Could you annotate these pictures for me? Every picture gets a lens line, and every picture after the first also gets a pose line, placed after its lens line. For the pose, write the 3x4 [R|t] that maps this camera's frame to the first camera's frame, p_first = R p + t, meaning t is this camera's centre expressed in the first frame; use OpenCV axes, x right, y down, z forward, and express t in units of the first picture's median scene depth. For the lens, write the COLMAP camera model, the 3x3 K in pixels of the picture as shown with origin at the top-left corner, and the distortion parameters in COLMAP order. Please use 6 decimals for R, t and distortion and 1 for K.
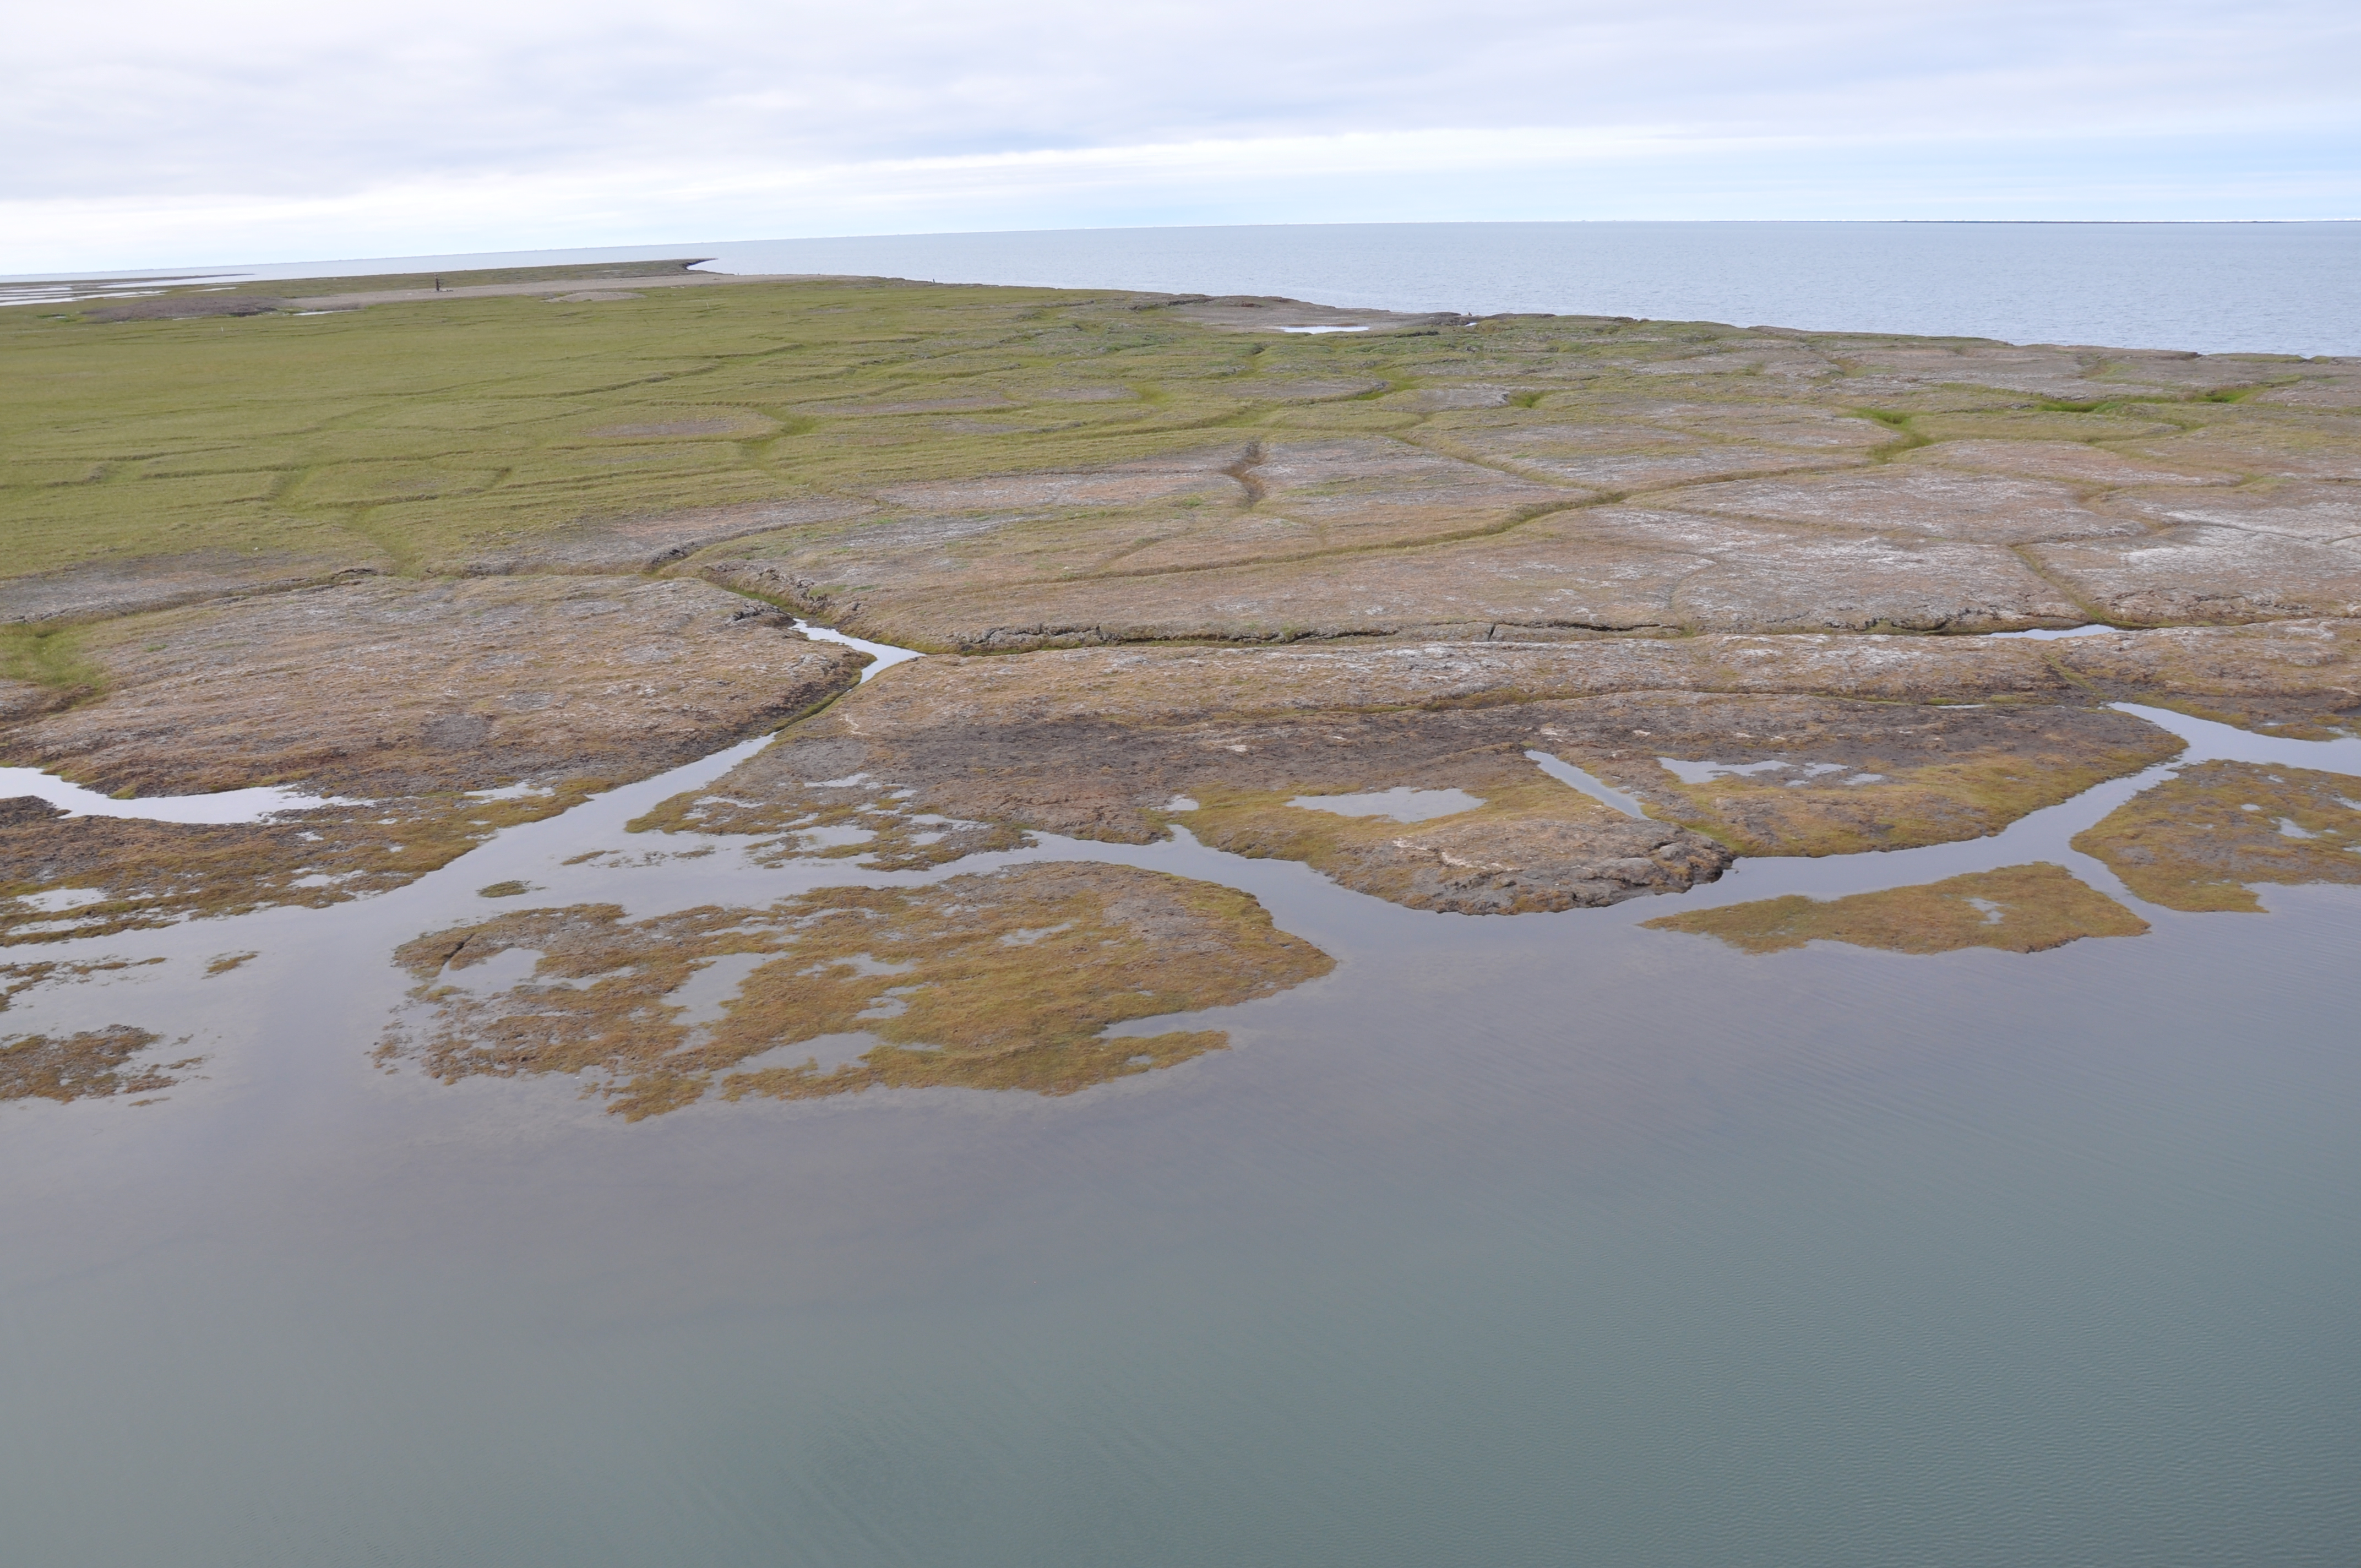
lens RADIAL K [[1844.4, 0, 1180.5], [0, 1844.4, 784.0], [0, 0, 1]] dist [-0.165930, 0.130994]
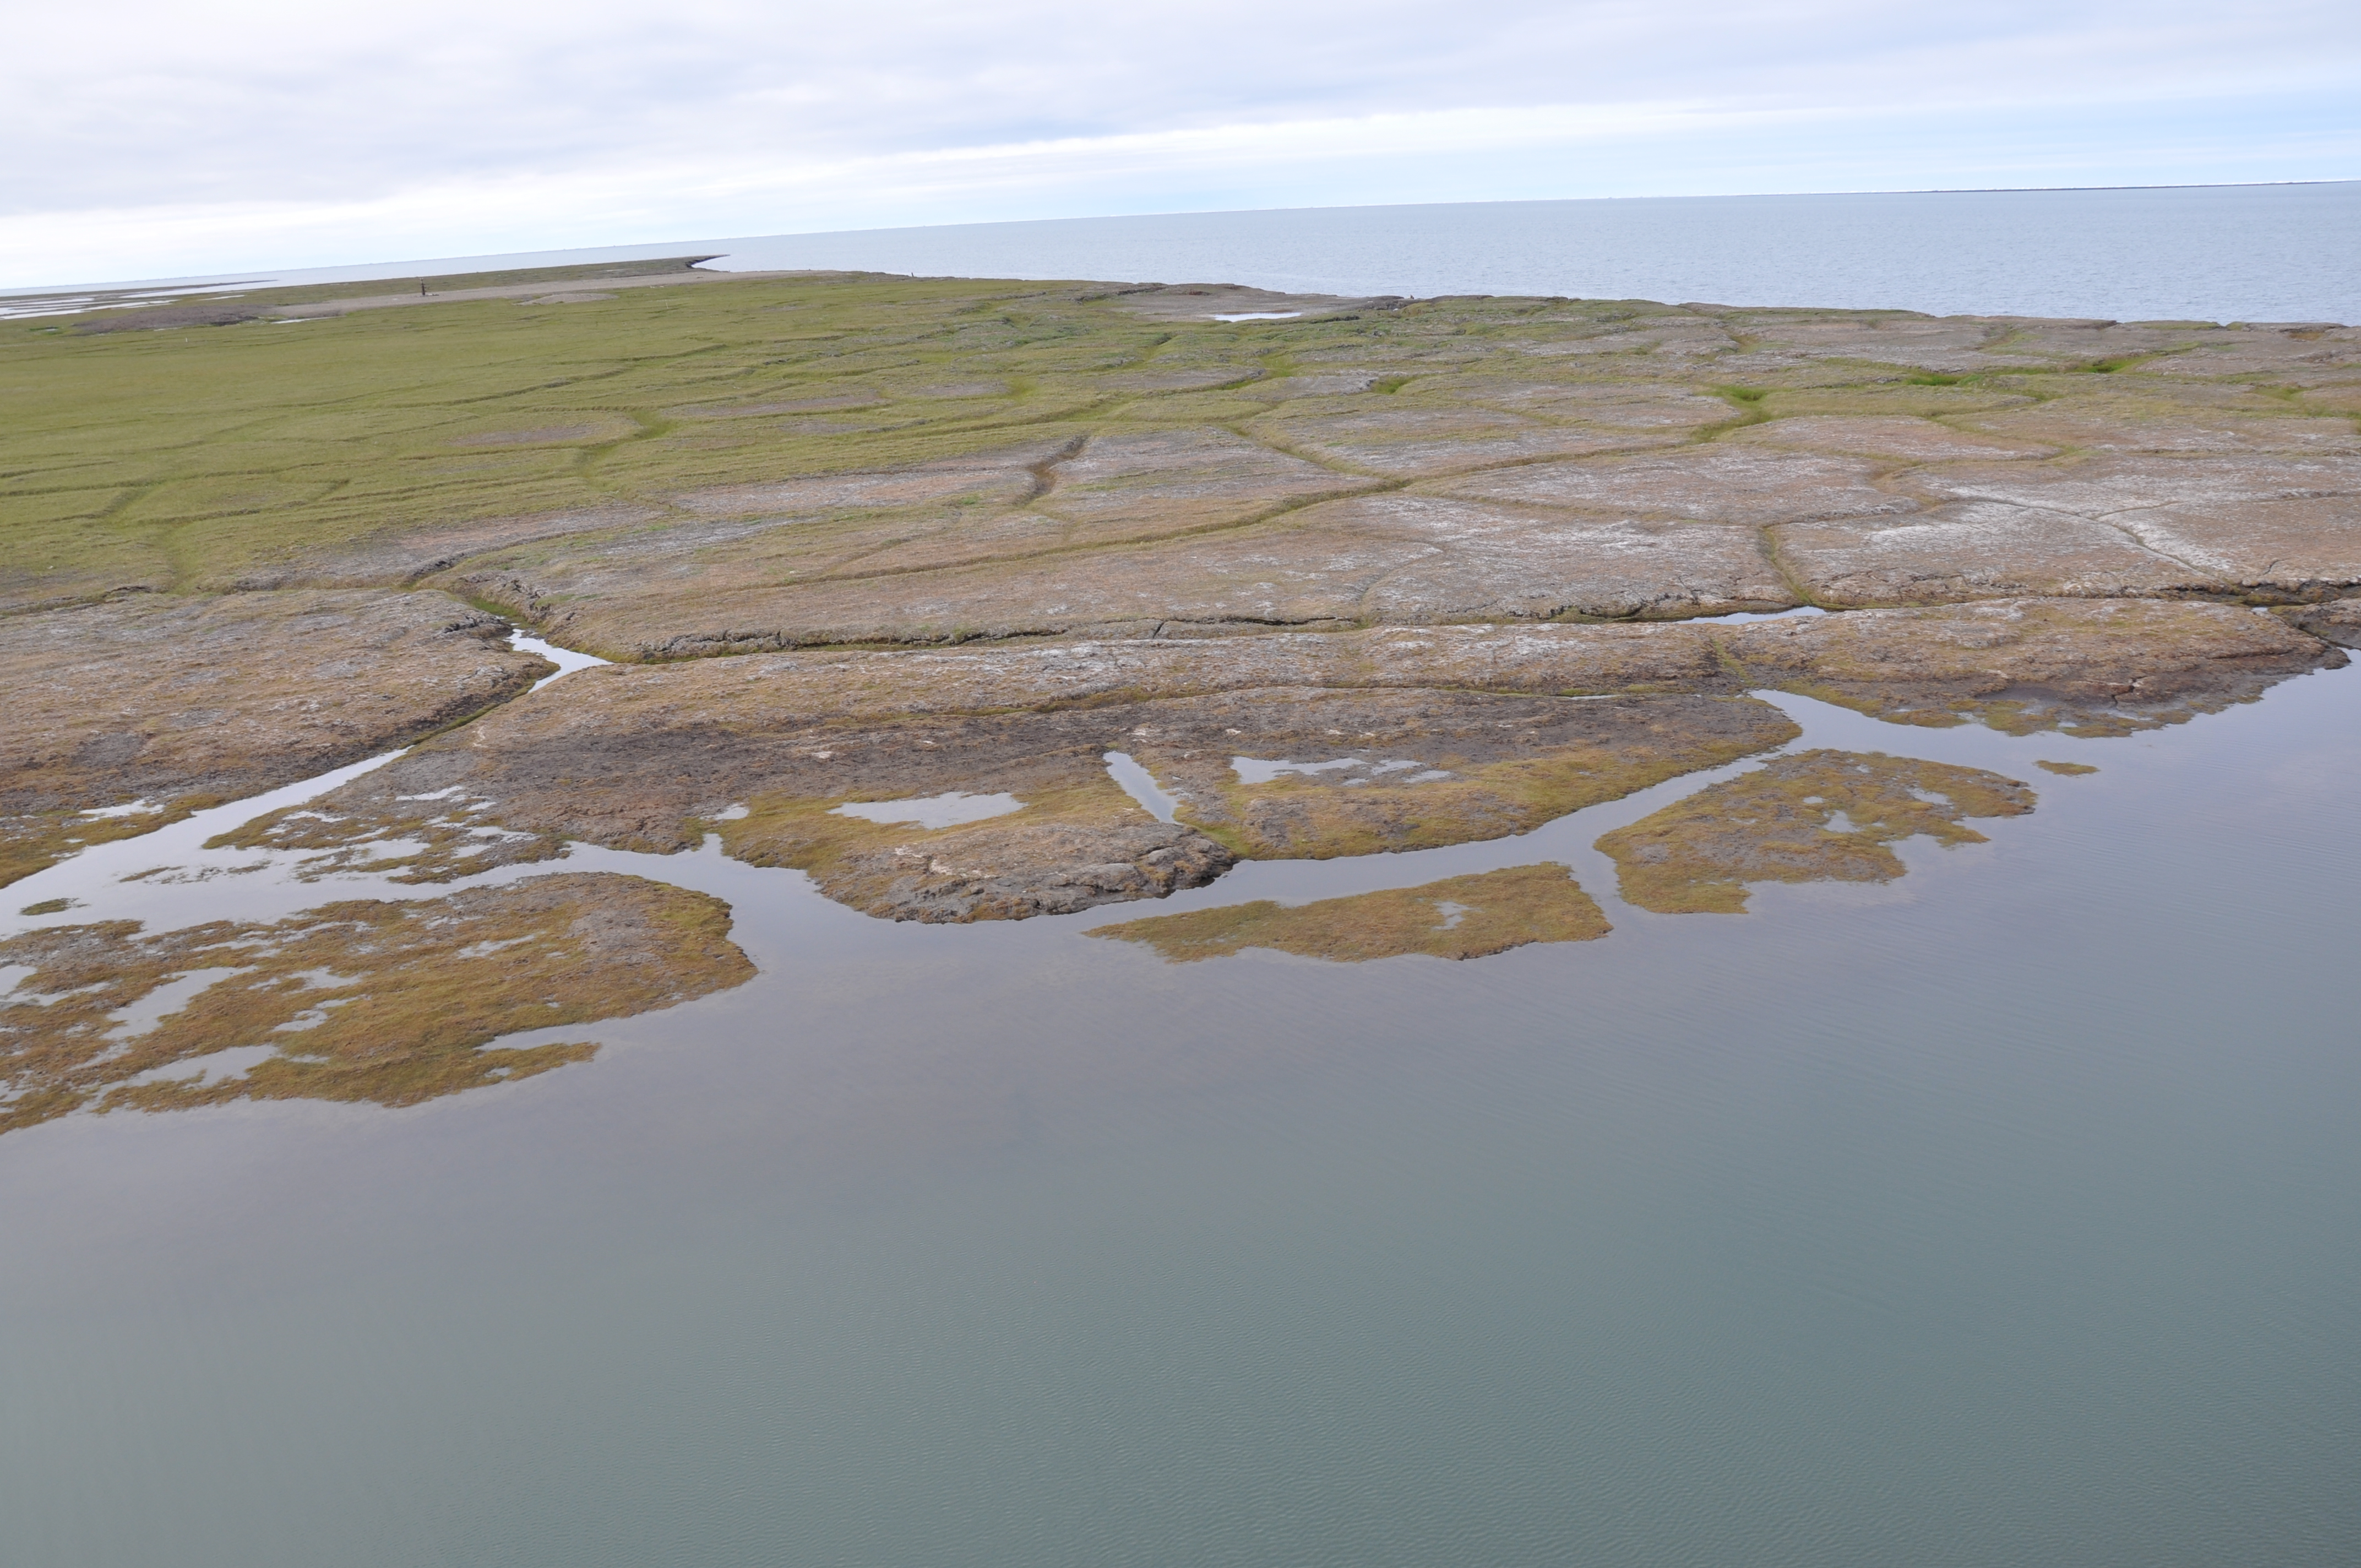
lens RADIAL K [[1844.4, 0, 1180.5], [0, 1844.4, 784.0], [0, 0, 1]] dist [-0.165930, 0.130994]
pose [[0.999643, -0.016274, -0.021175, 0.199136], [0.016430, 0.999839, 0.007215, -0.005936], [0.021054, -0.007561, 0.999750, 0.002524]]
